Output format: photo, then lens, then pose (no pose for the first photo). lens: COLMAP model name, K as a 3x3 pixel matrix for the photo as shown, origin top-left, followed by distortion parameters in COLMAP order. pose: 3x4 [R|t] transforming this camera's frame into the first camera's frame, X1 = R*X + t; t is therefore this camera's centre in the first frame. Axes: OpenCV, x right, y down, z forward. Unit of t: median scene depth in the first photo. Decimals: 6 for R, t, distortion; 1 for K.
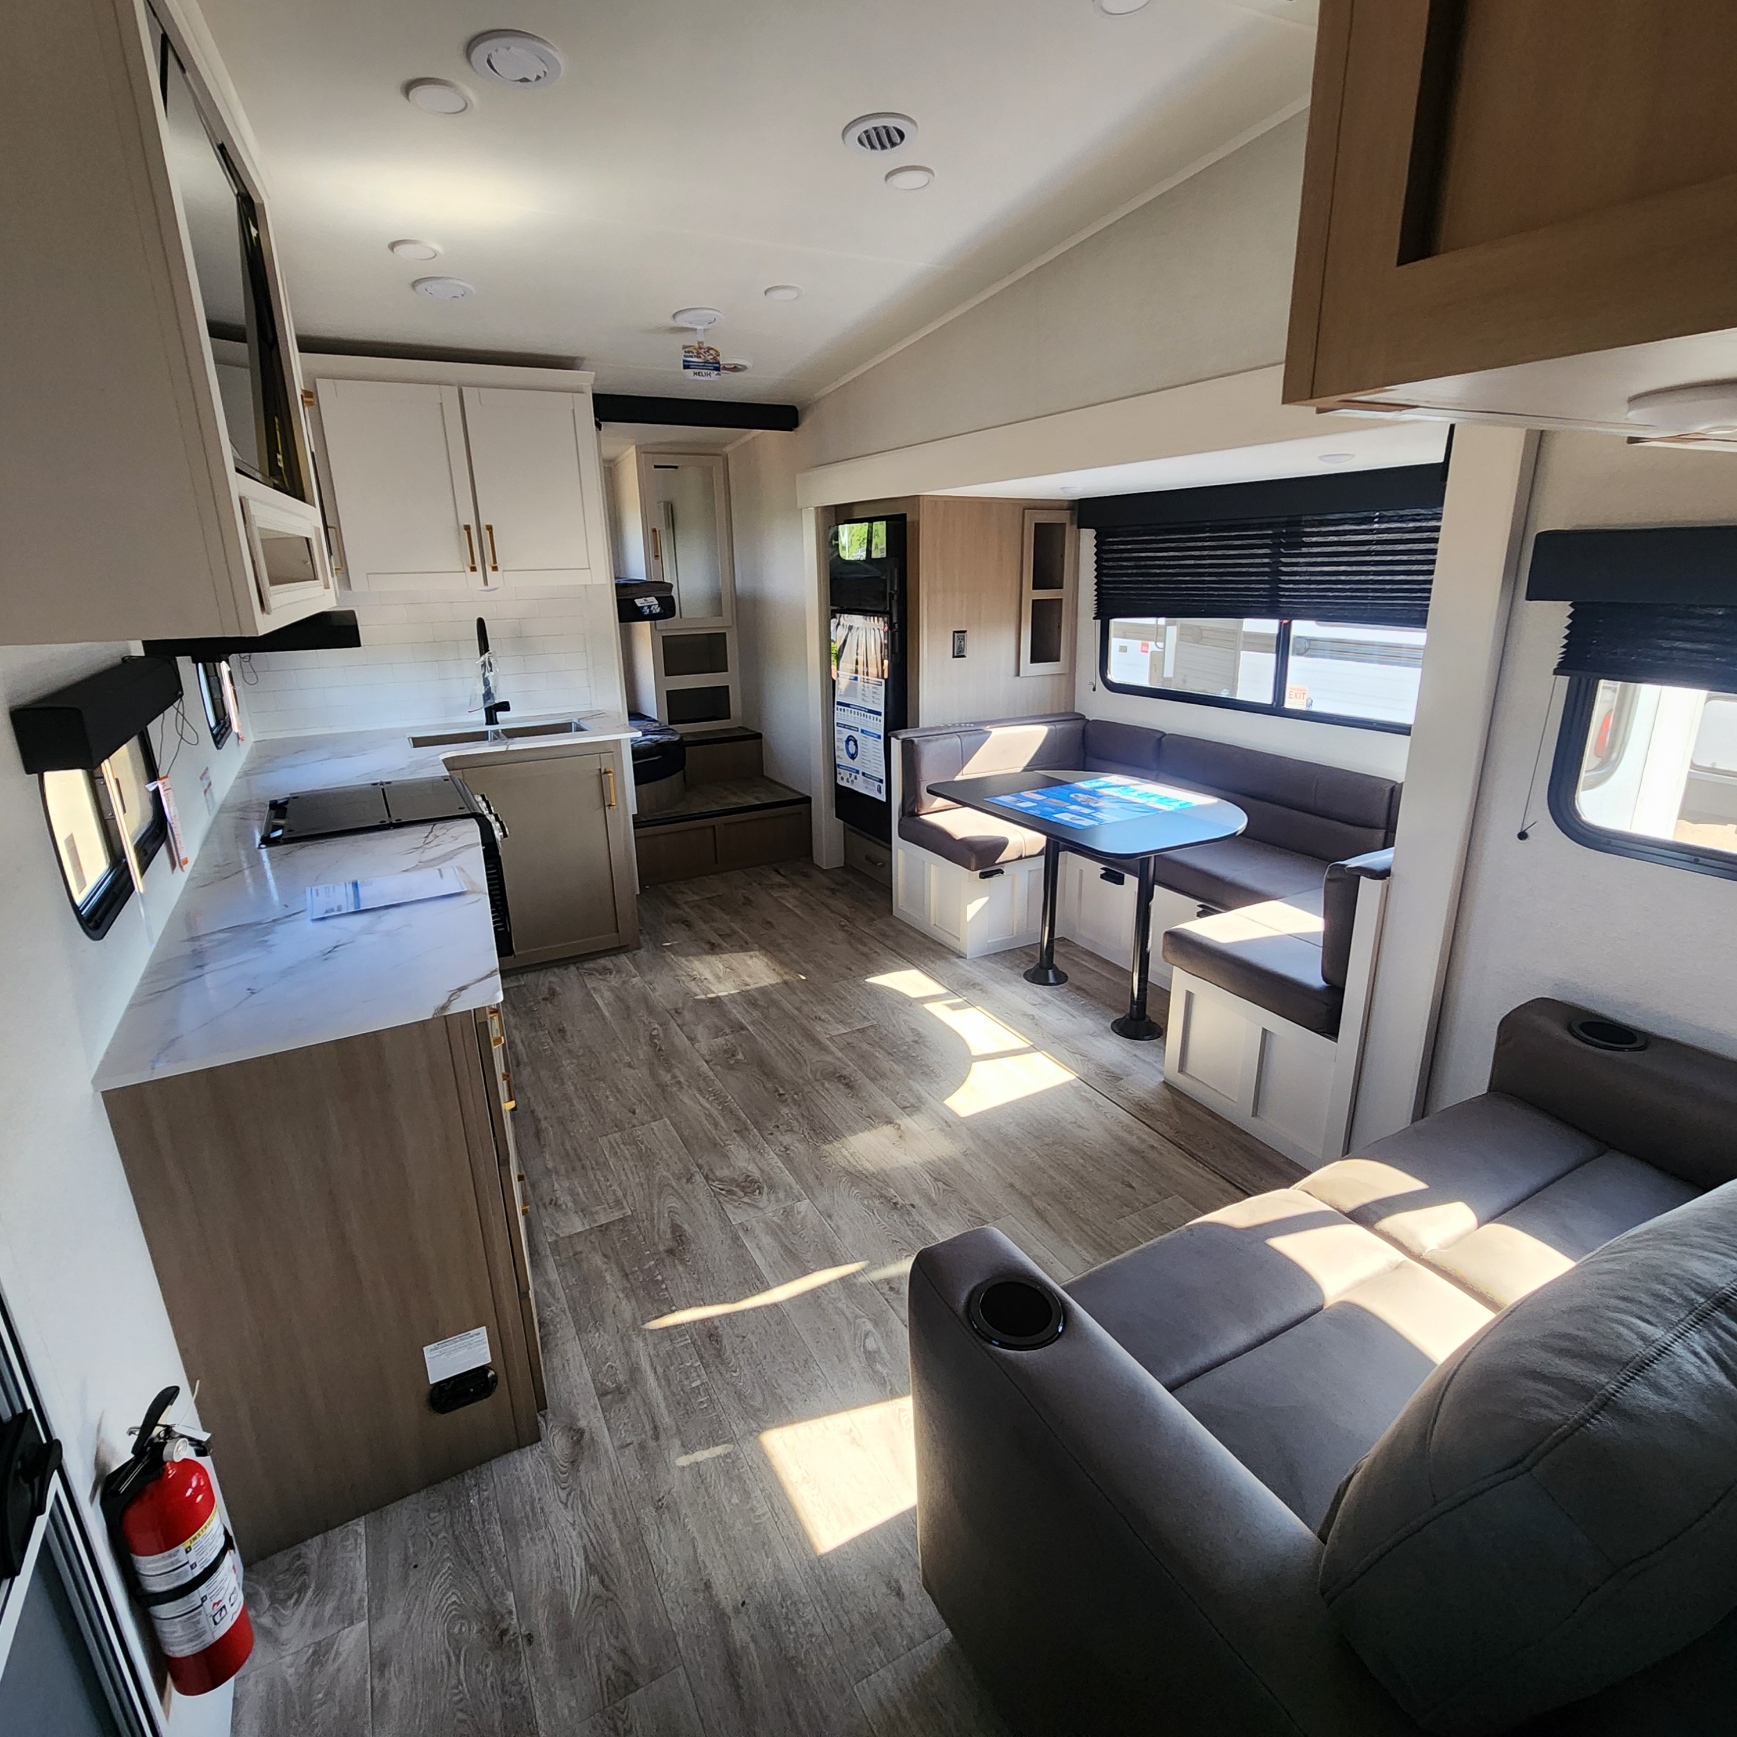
lens RADIAL K [[930.6, 0, 868.5], [0, 930.6, 868.5], [0, 0, 1]] dist [-0.001236, 0.000191]
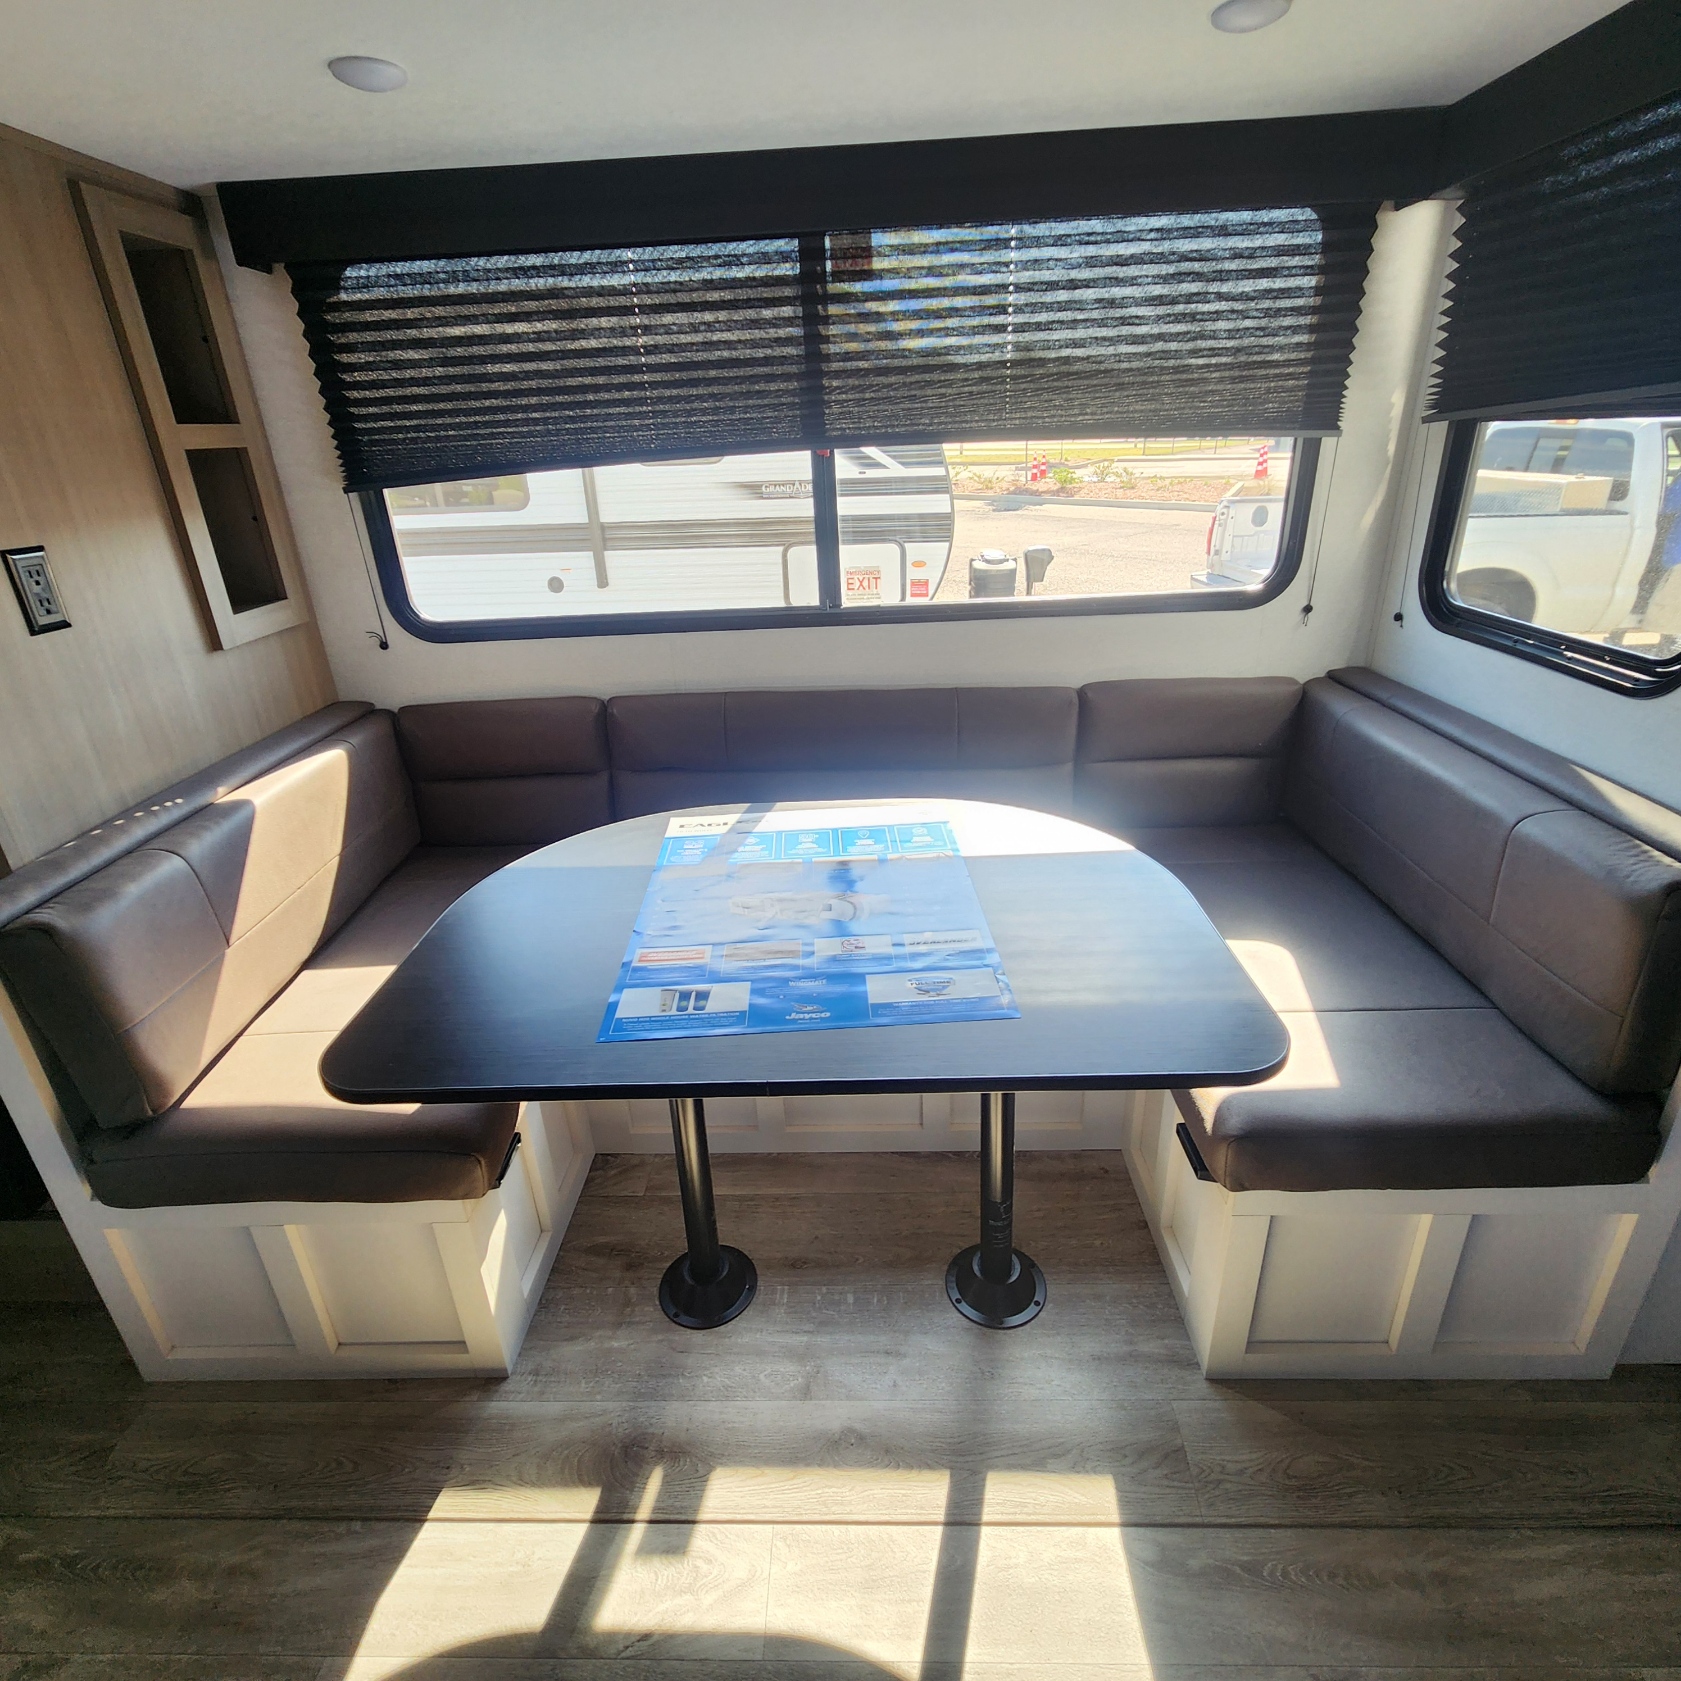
lens RADIAL K [[911.2, 0, 834.2], [0, 911.2, 824.8], [0, 0, 1]] dist [-0.001726, -0.000720]
pose [[0.502741, -0.350350, 0.790257, -0.042871], [0.302621, 0.927668, 0.218750, -0.148226], [-0.809735, 0.129174, 0.572401, 0.595403]]
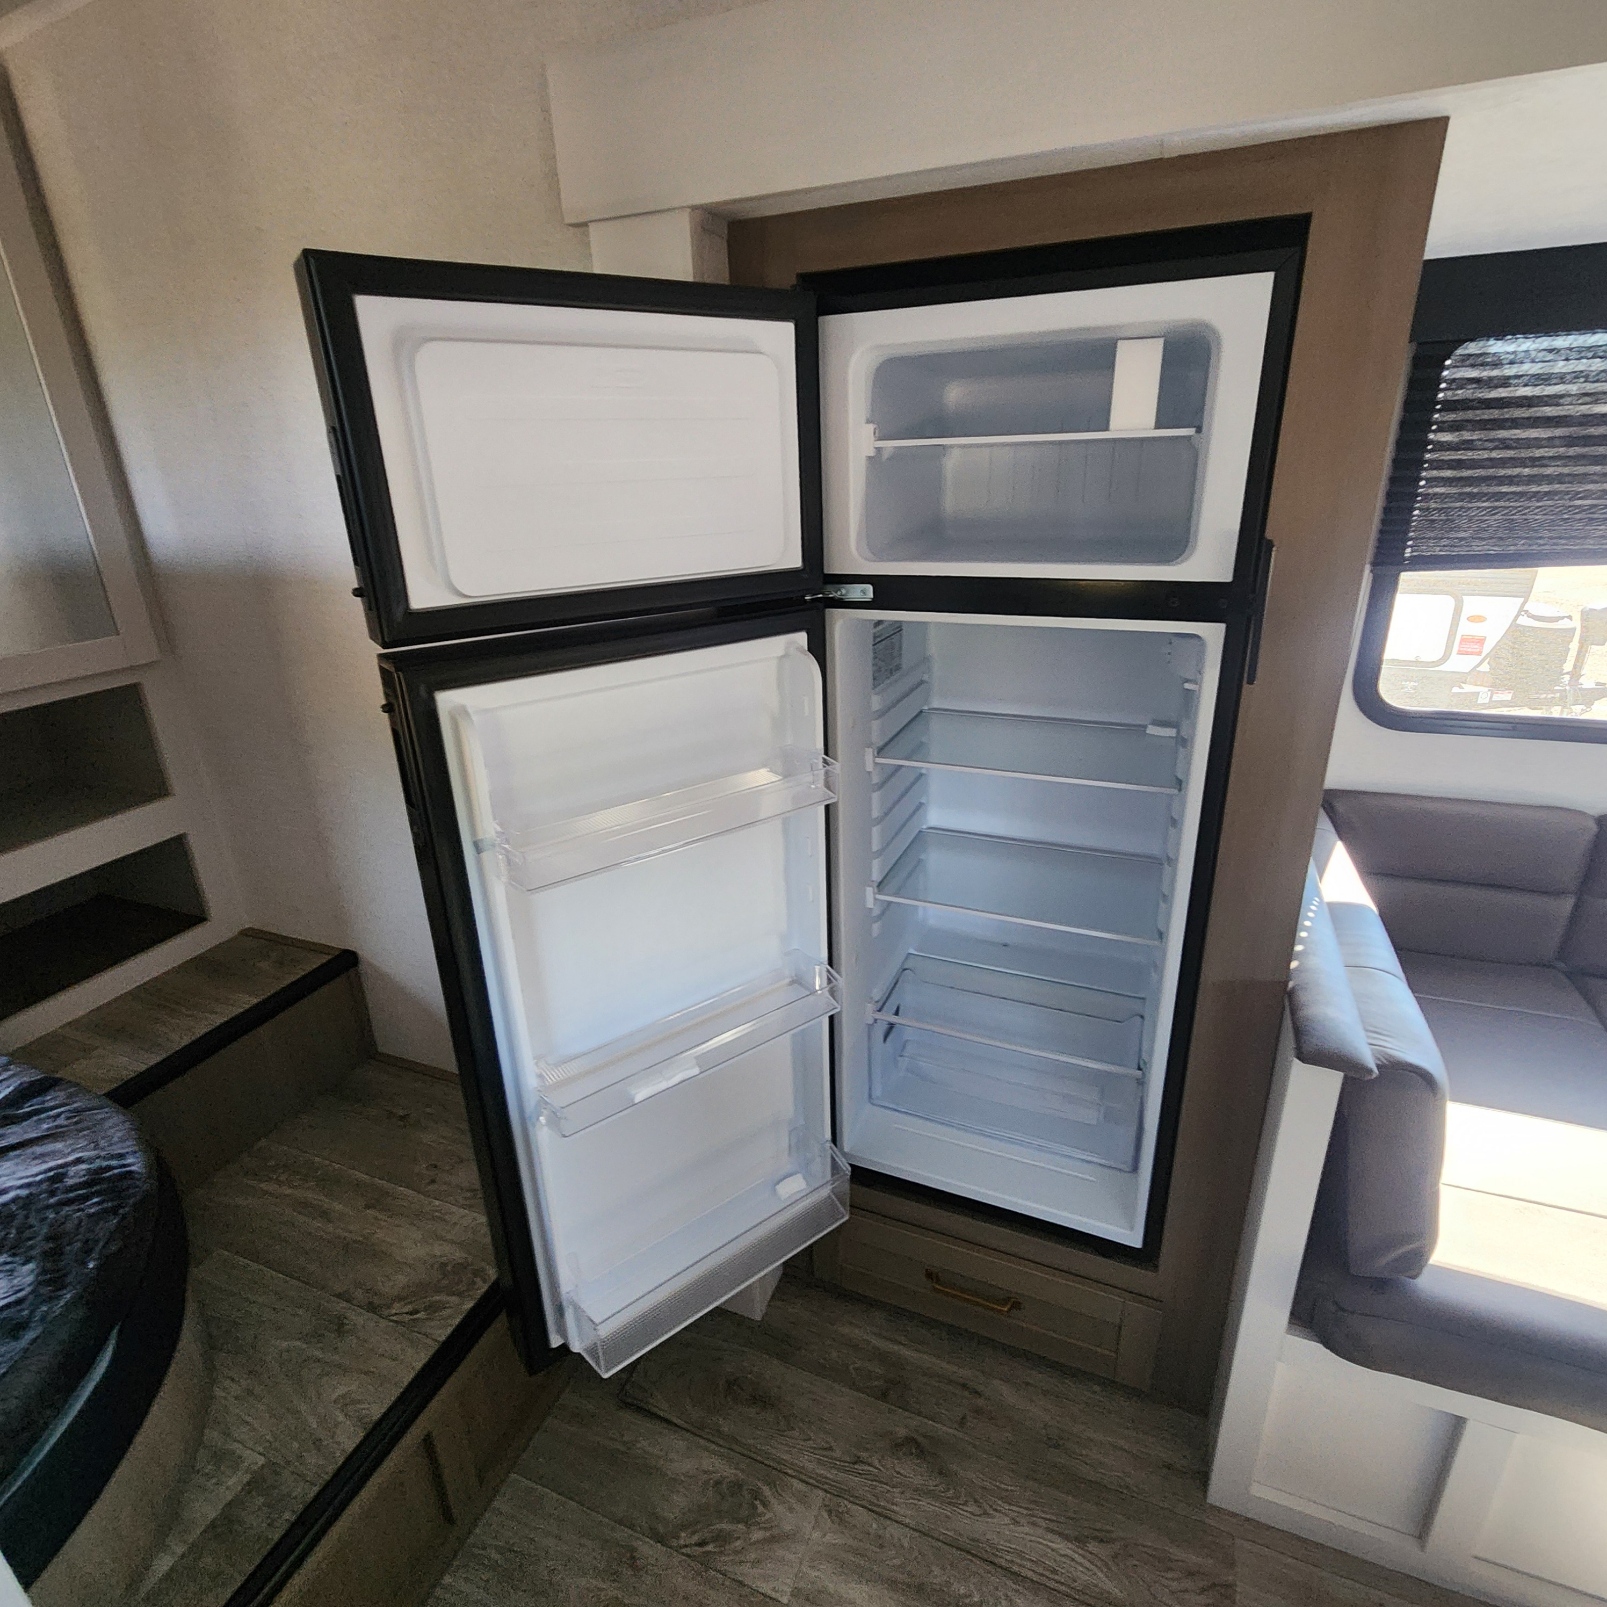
lens RADIAL K [[870.5, 0, 785.1], [0, 870.5, 786.1], [0, 0, 1]] dist [0.001563, 0.000567]
pose [[0.775433, -0.229536, 0.588232, -0.228430], [0.213991, 0.971989, 0.097191, -0.276276], [-0.594063, 0.050511, 0.802831, 0.867382]]
